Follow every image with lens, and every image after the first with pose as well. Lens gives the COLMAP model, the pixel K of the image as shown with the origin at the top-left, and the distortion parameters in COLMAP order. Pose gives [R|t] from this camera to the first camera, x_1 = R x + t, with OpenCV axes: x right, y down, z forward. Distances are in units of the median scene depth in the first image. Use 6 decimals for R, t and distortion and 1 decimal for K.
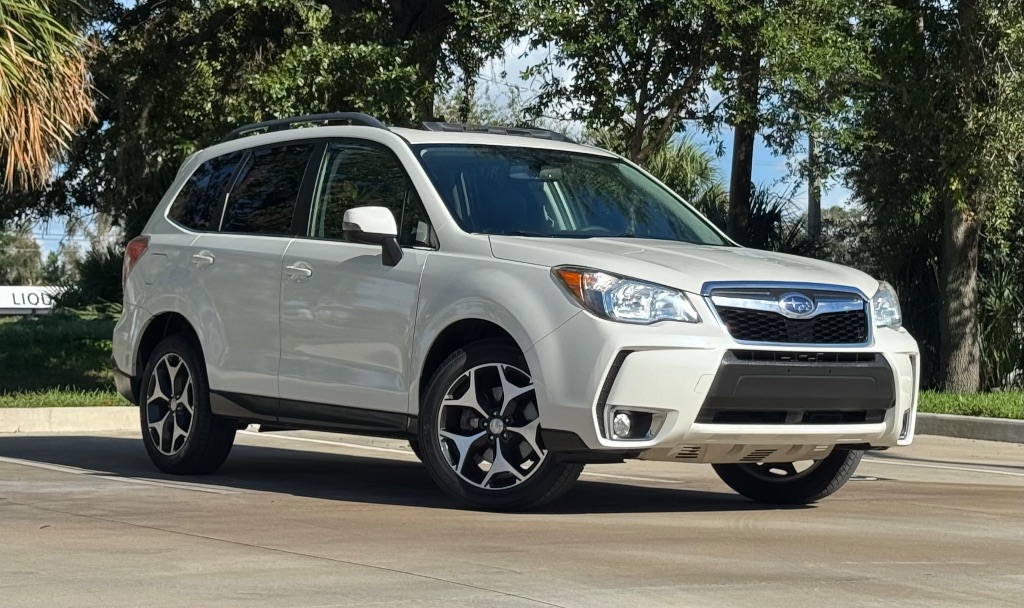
lens RADIAL K [[2326.2, 0, 439.9], [0, 2326.2, 304.1], [0, 0, 1]] dist [0.049508, -0.137764]
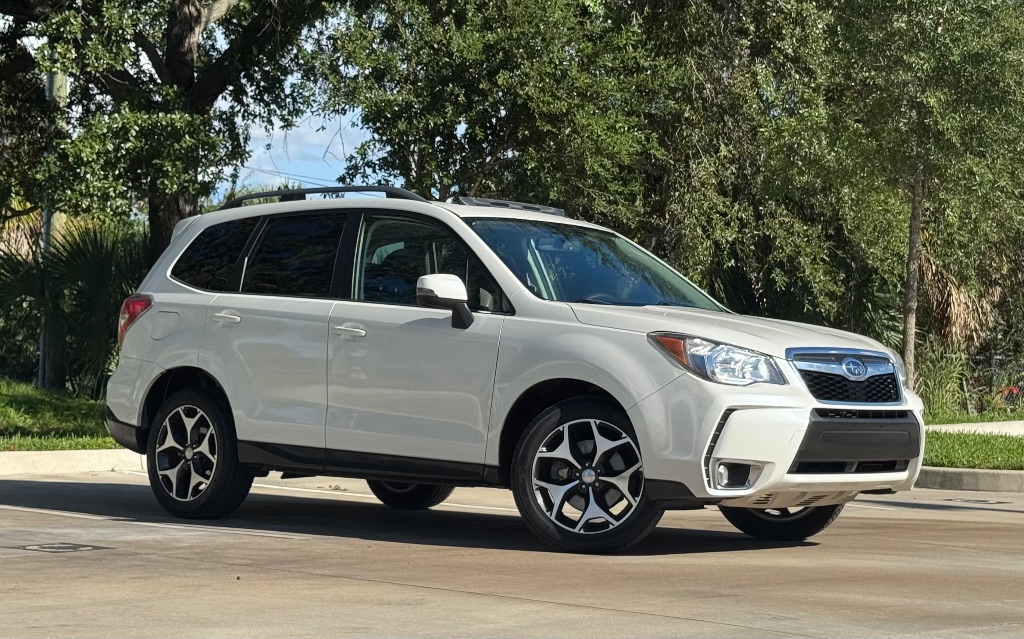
lens RADIAL K [[2035.4, 0, 511.2], [0, 2035.4, 272.2], [0, 0, 1]] dist [0.121627, 0.043820]
pose [[0.970965, 0.016708, 0.238636, -0.238098], [-0.008358, 0.999318, -0.035963, -0.009024], [-0.239074, 0.032924, 0.970443, 0.062965]]
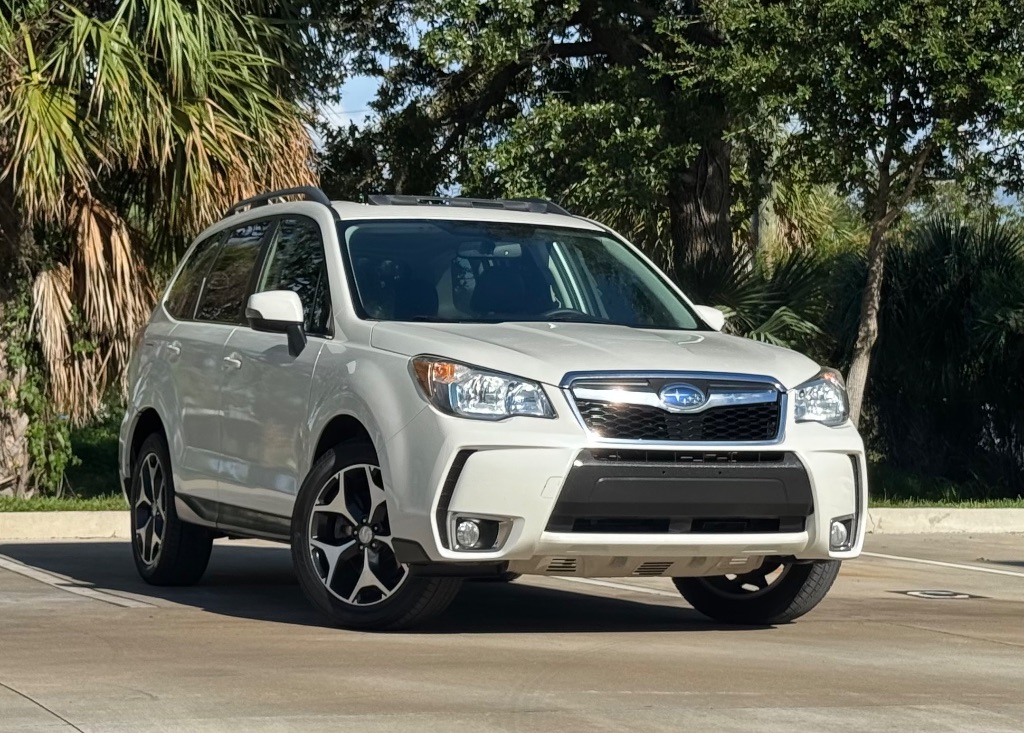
lens RADIAL K [[2596.7, 0, 511.5], [0, 2596.7, 391.0], [0, 0, 1]] dist [0.091970, -0.117137]
pose [[0.982891, -0.007436, -0.184036, 0.257324], [0.007406, 0.999972, -0.000848, -0.001565], [0.184037, -0.000530, 0.982919, 0.026240]]
